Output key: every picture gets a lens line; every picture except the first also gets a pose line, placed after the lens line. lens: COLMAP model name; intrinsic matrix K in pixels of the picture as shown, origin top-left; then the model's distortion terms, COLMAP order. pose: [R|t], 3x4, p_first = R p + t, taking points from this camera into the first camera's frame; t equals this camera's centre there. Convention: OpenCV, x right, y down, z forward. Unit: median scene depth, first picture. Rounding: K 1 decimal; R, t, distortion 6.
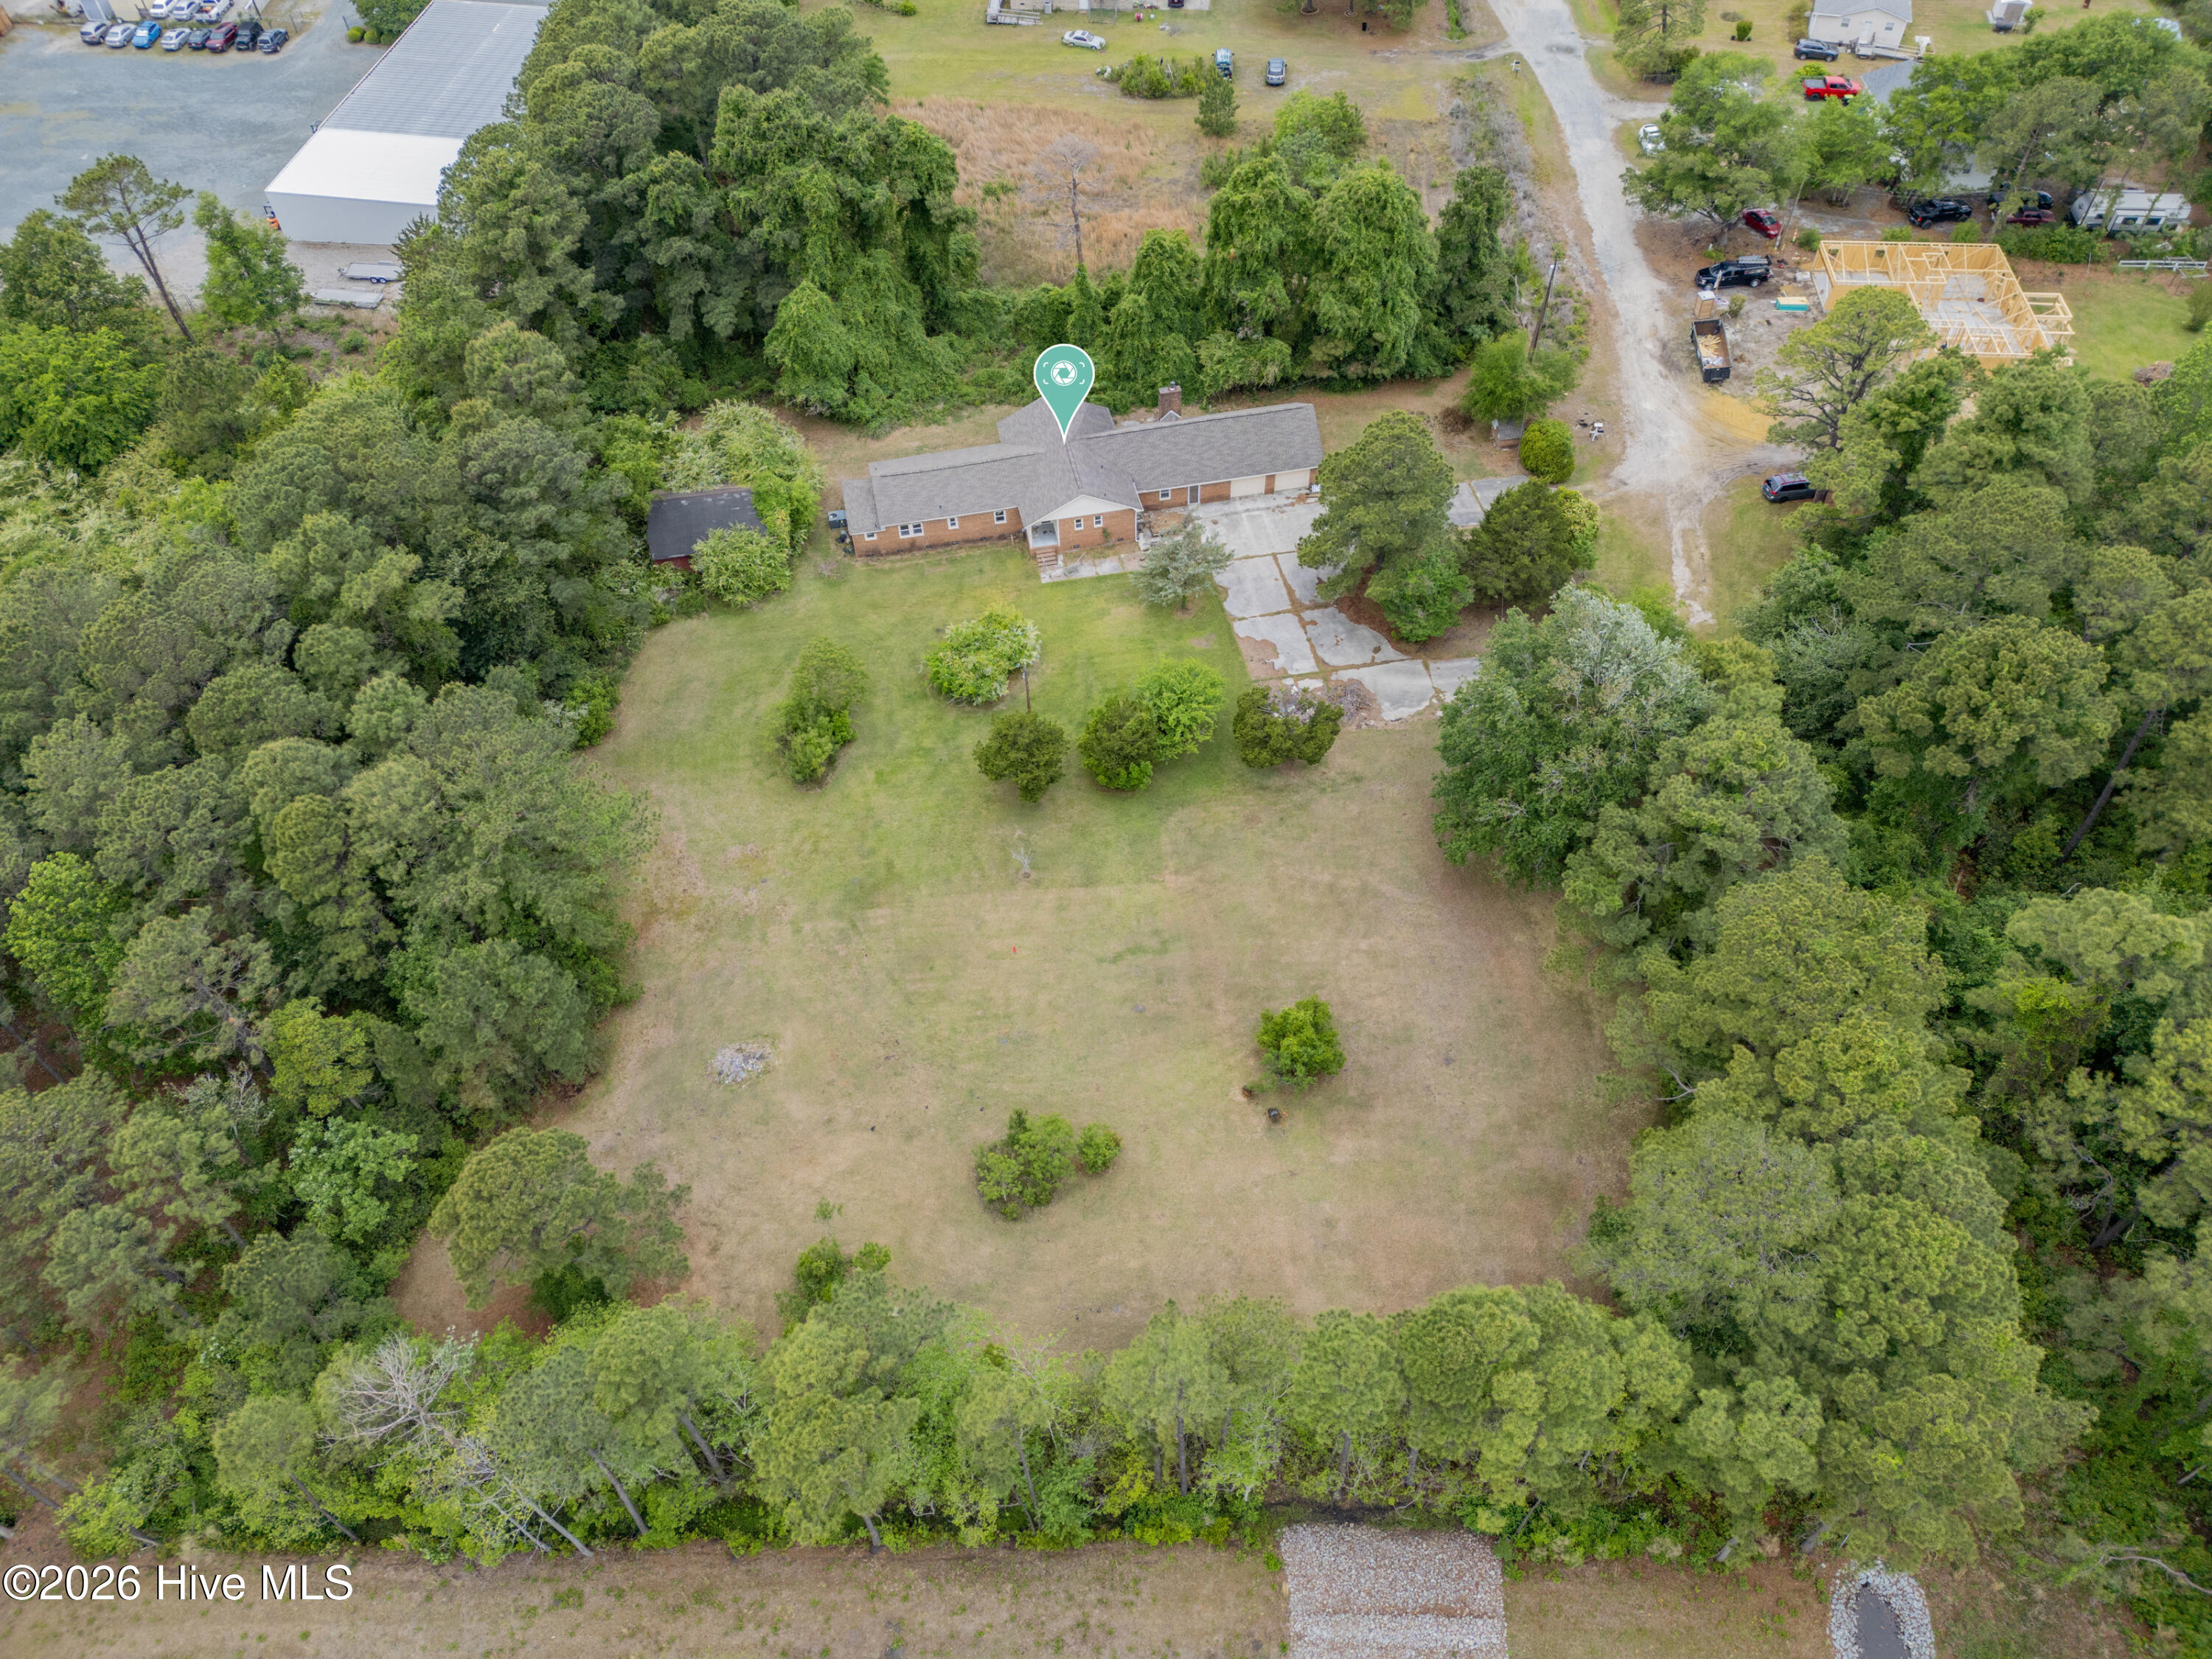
lens RADIAL K [[1547.7, 0, 1106.0], [0, 1547.7, 829.5], [0, 0, 1]] dist [0.069814, -0.067896]
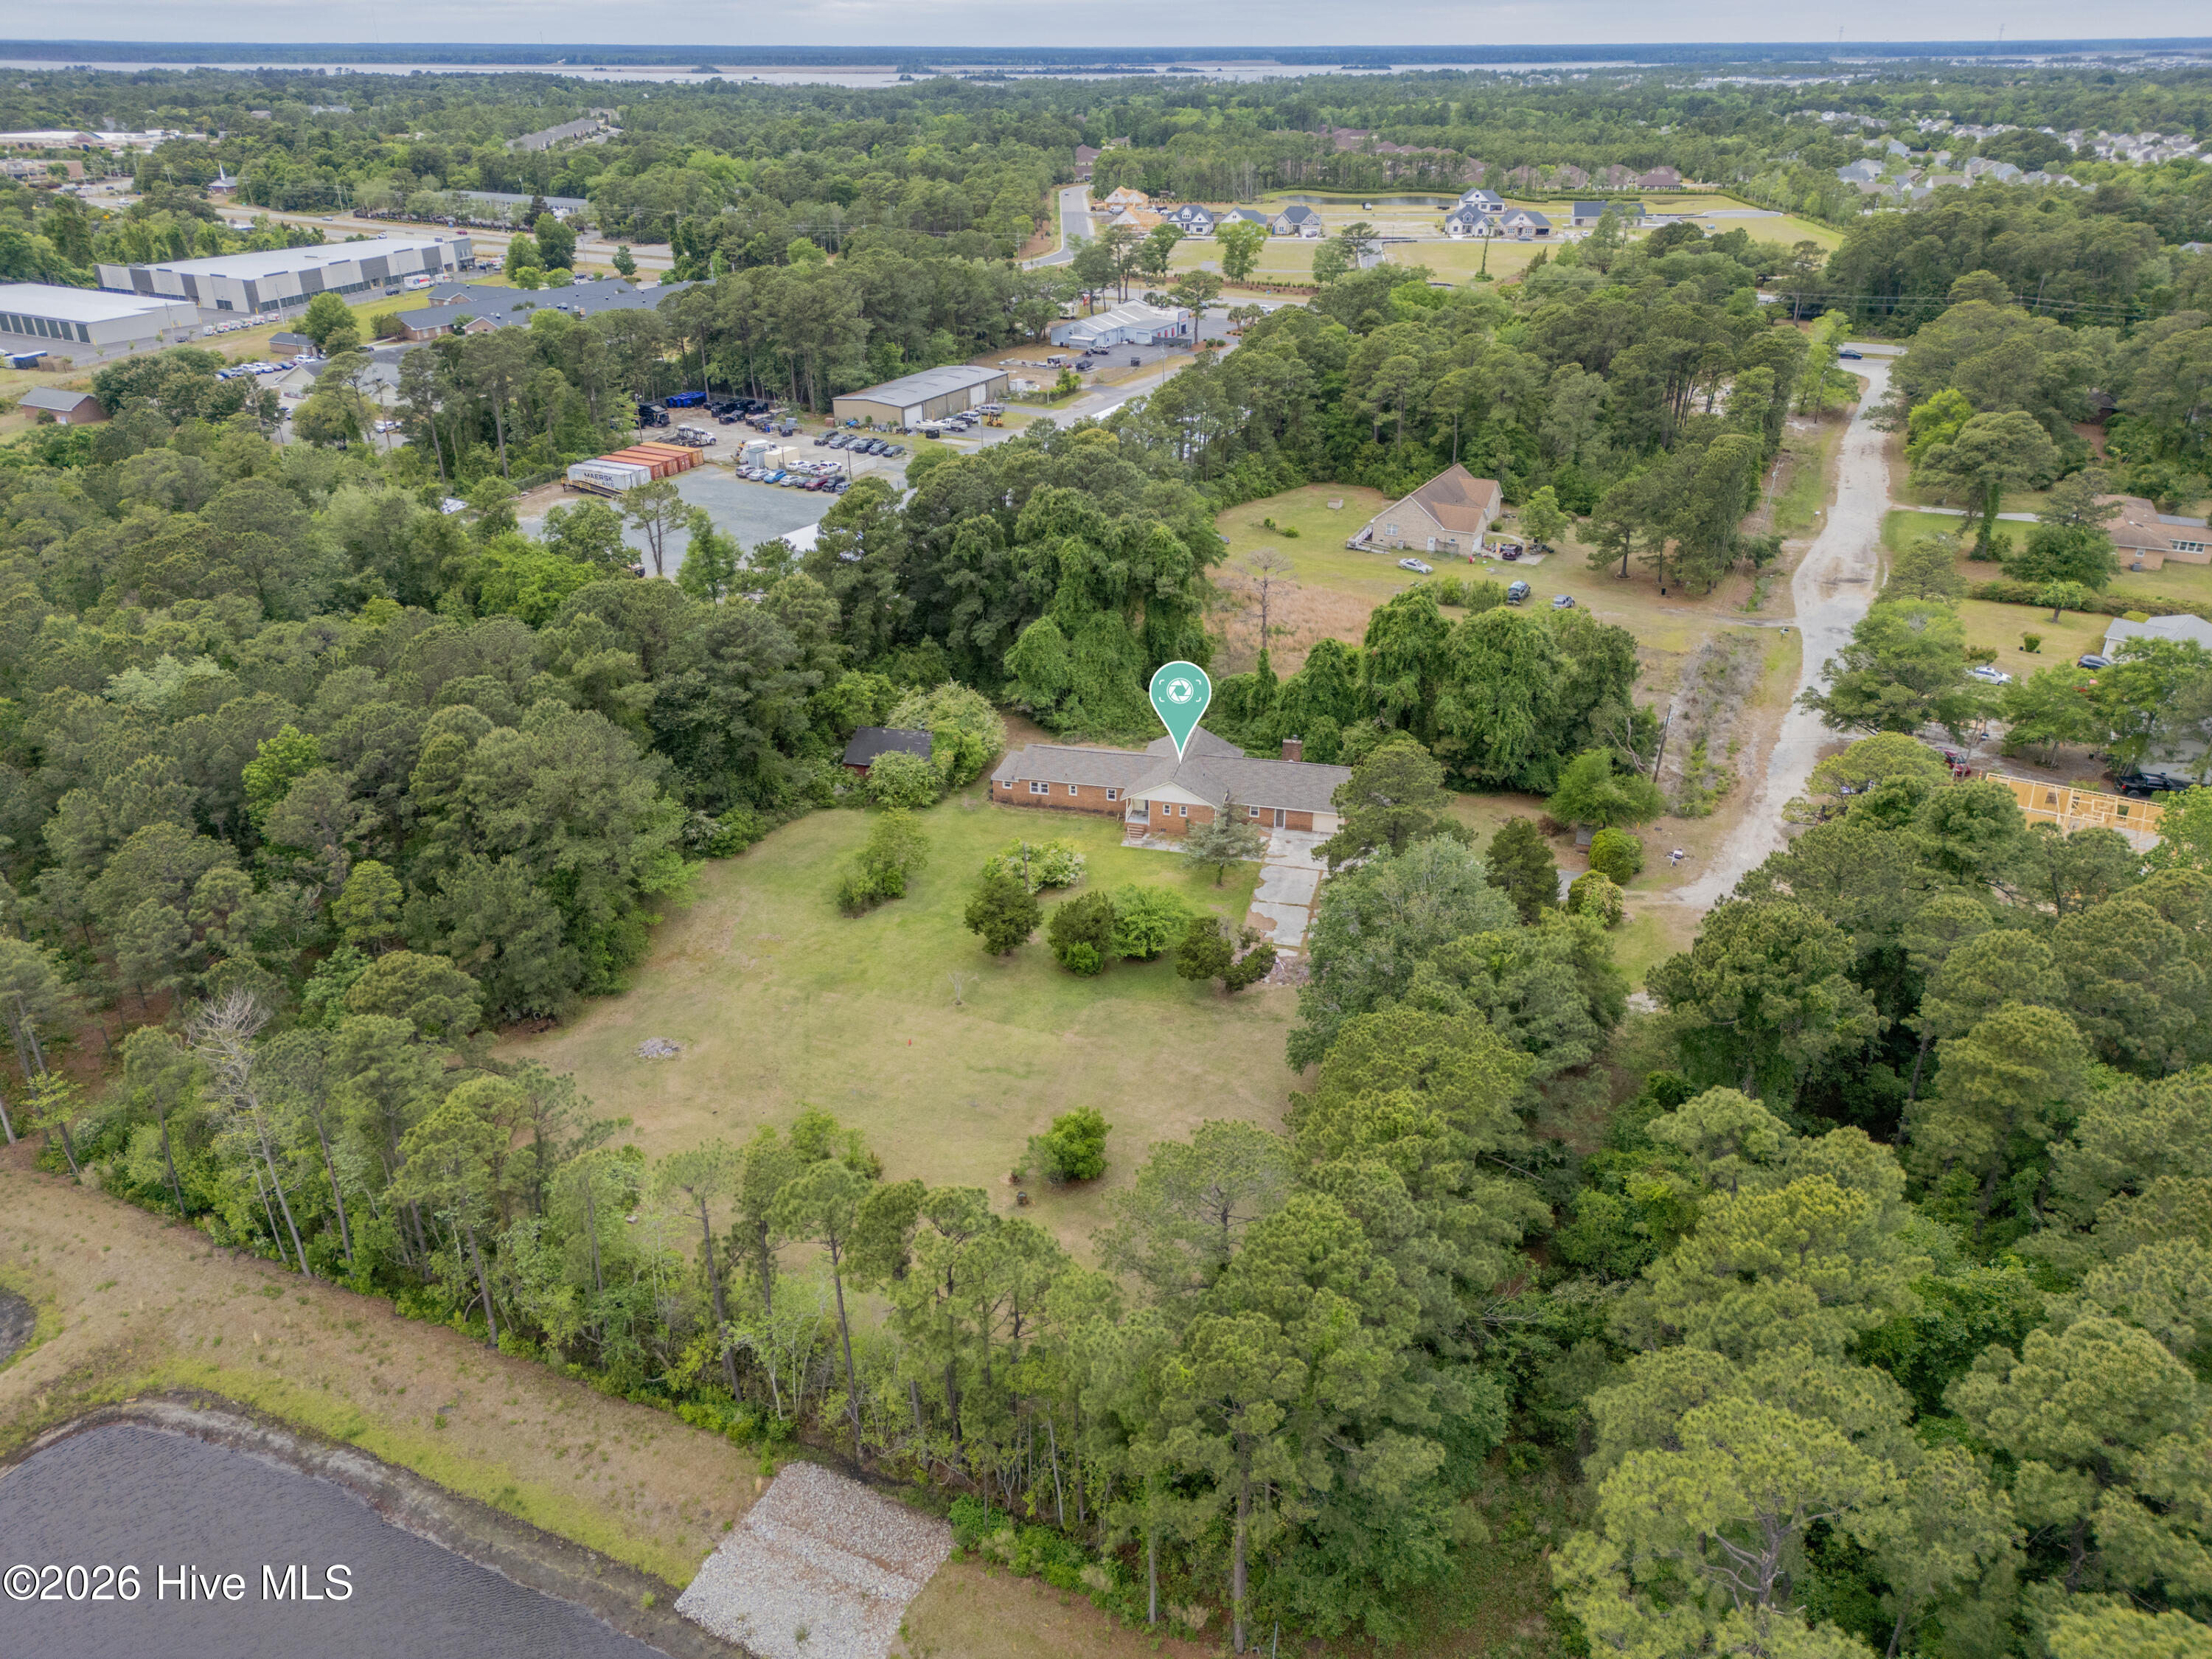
lens RADIAL K [[1556.7, 0, 1106.0], [0, 1556.7, 829.5], [0, 0, 1]] dist [0.066630, -0.064856]
pose [[0.908810, 0.204922, -0.363415, 0.366221], [-0.329930, 0.886153, -0.325391, 0.211715], [0.255362, 0.415620, 0.872955, -0.032398]]
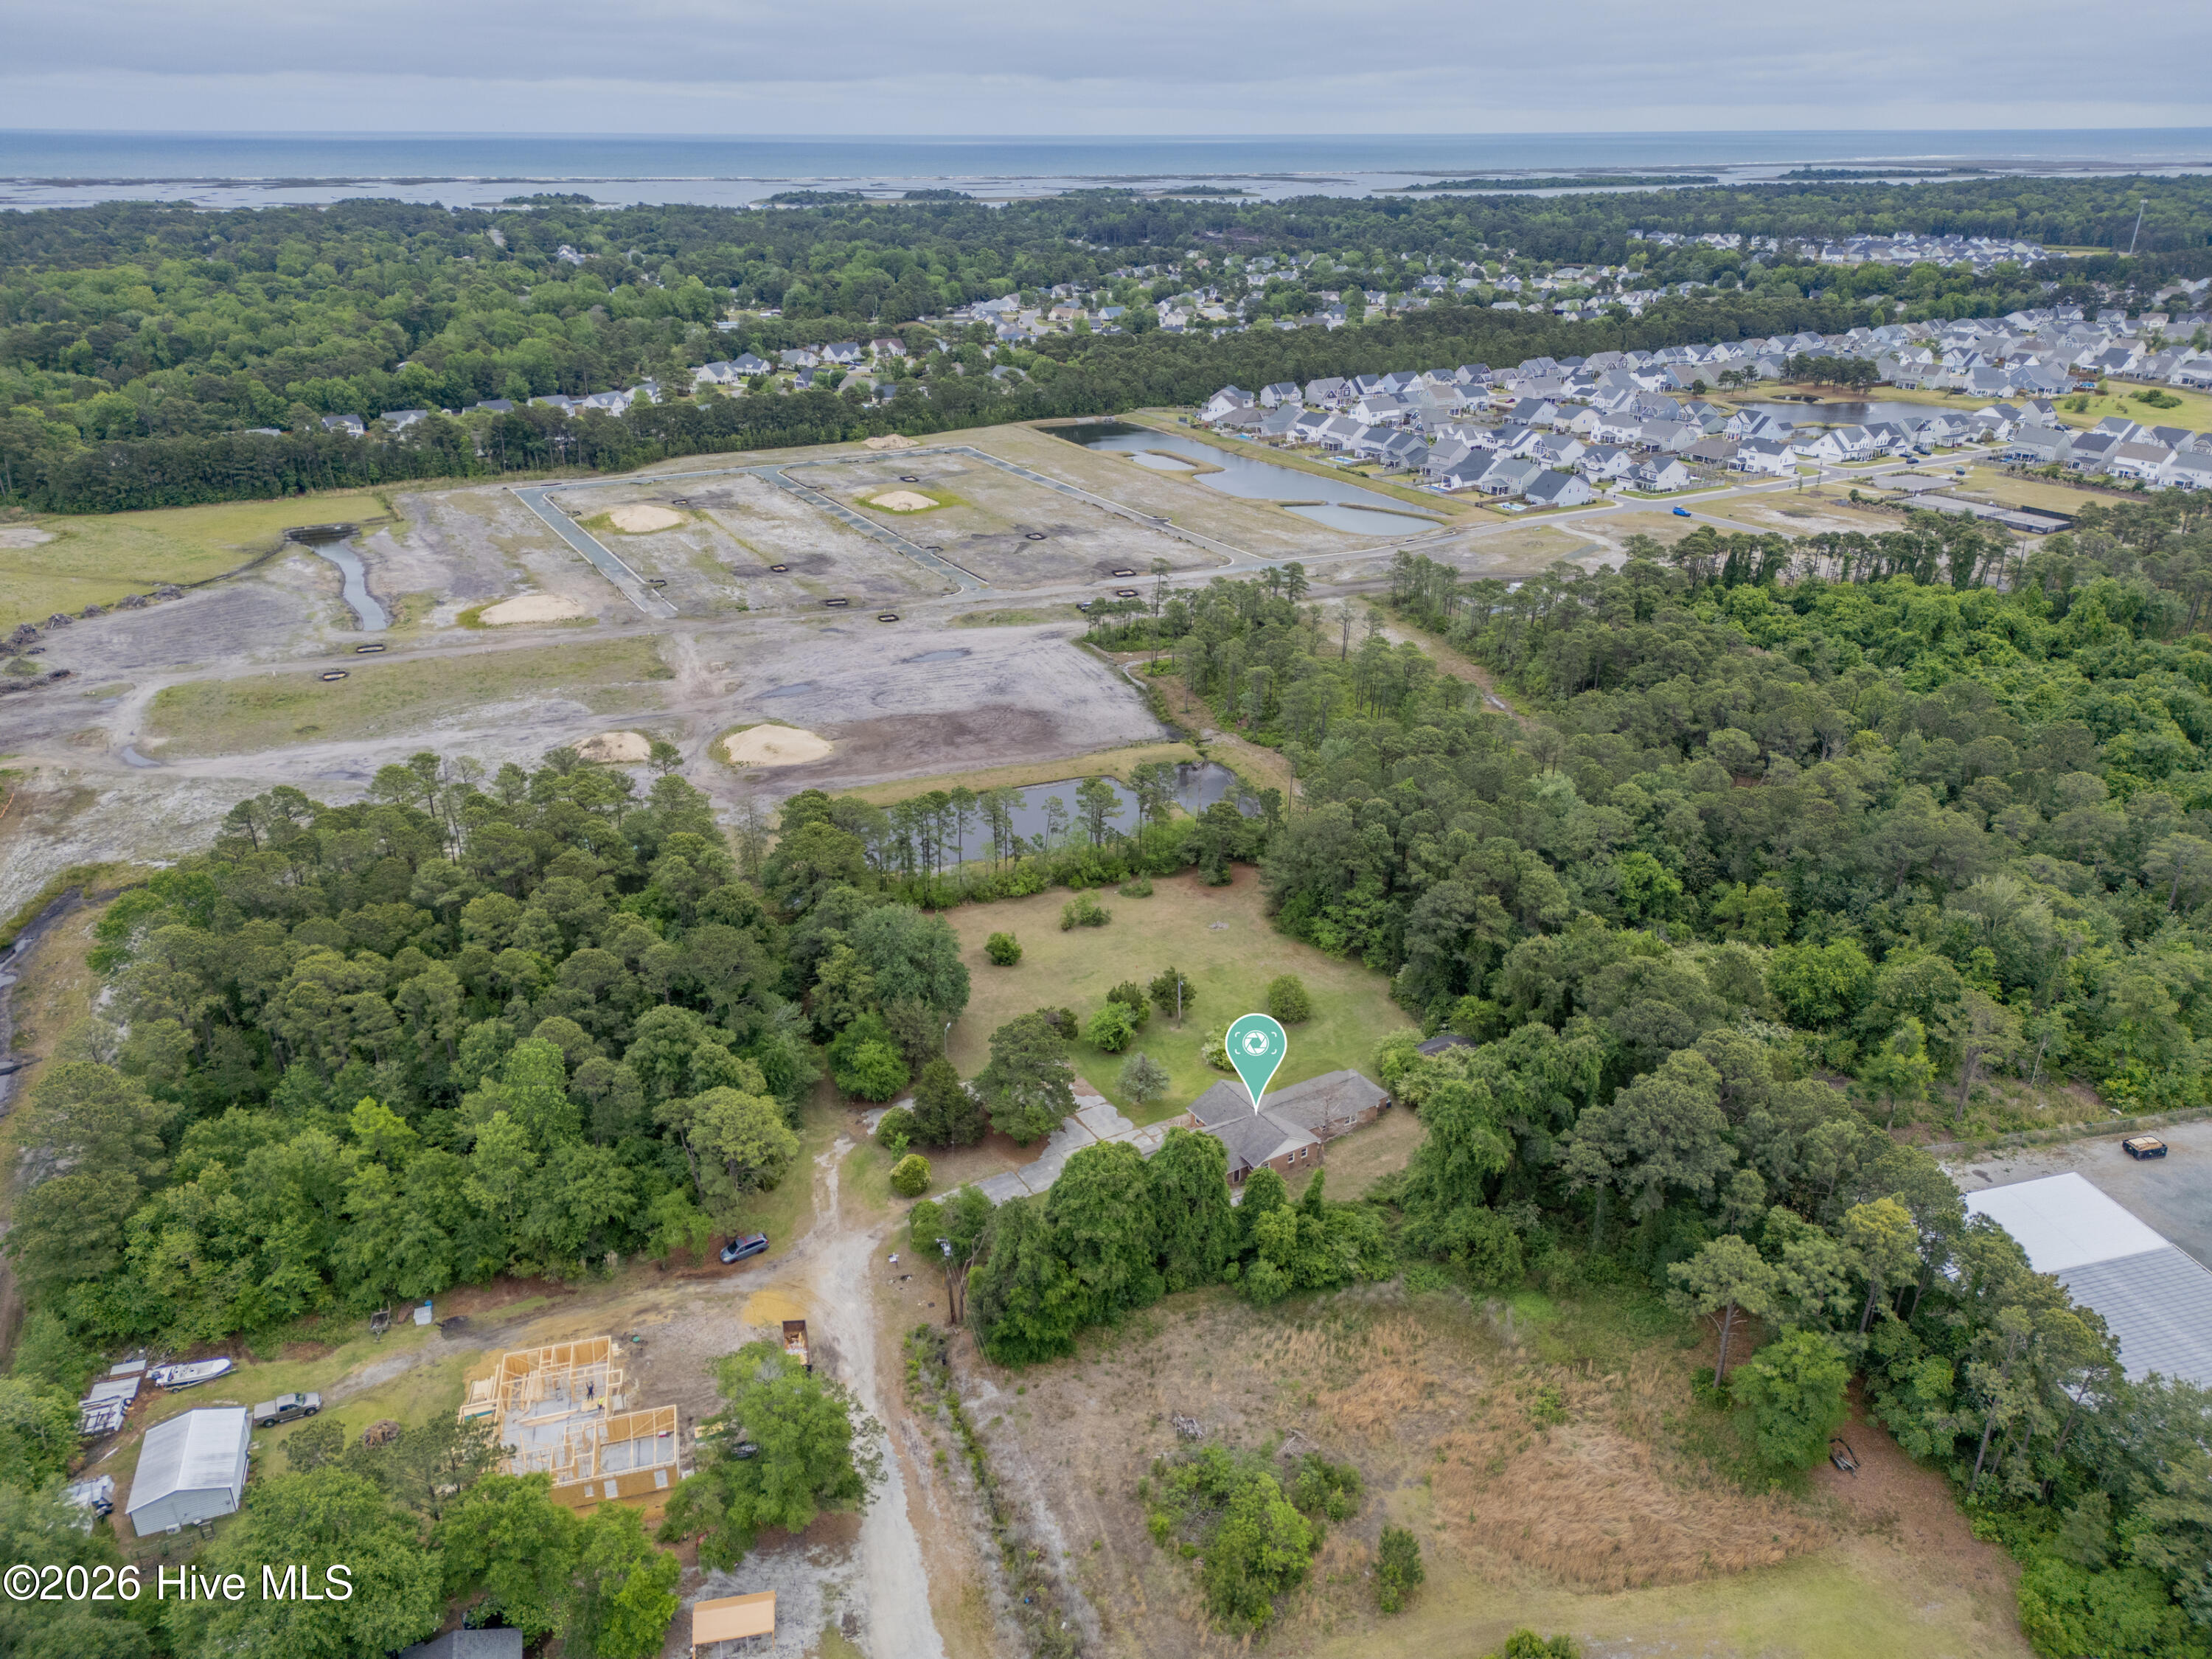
lens RADIAL K [[1556.7, 0, 1106.0], [0, 1556.7, 829.5], [0, 0, 1]] dist [0.066630, -0.064856]
pose [[-0.941062, 0.156206, -0.300002, 0.505517], [-0.239518, 0.318493, 0.917166, -1.647646], [0.238816, 0.934966, -0.262308, 1.109251]]
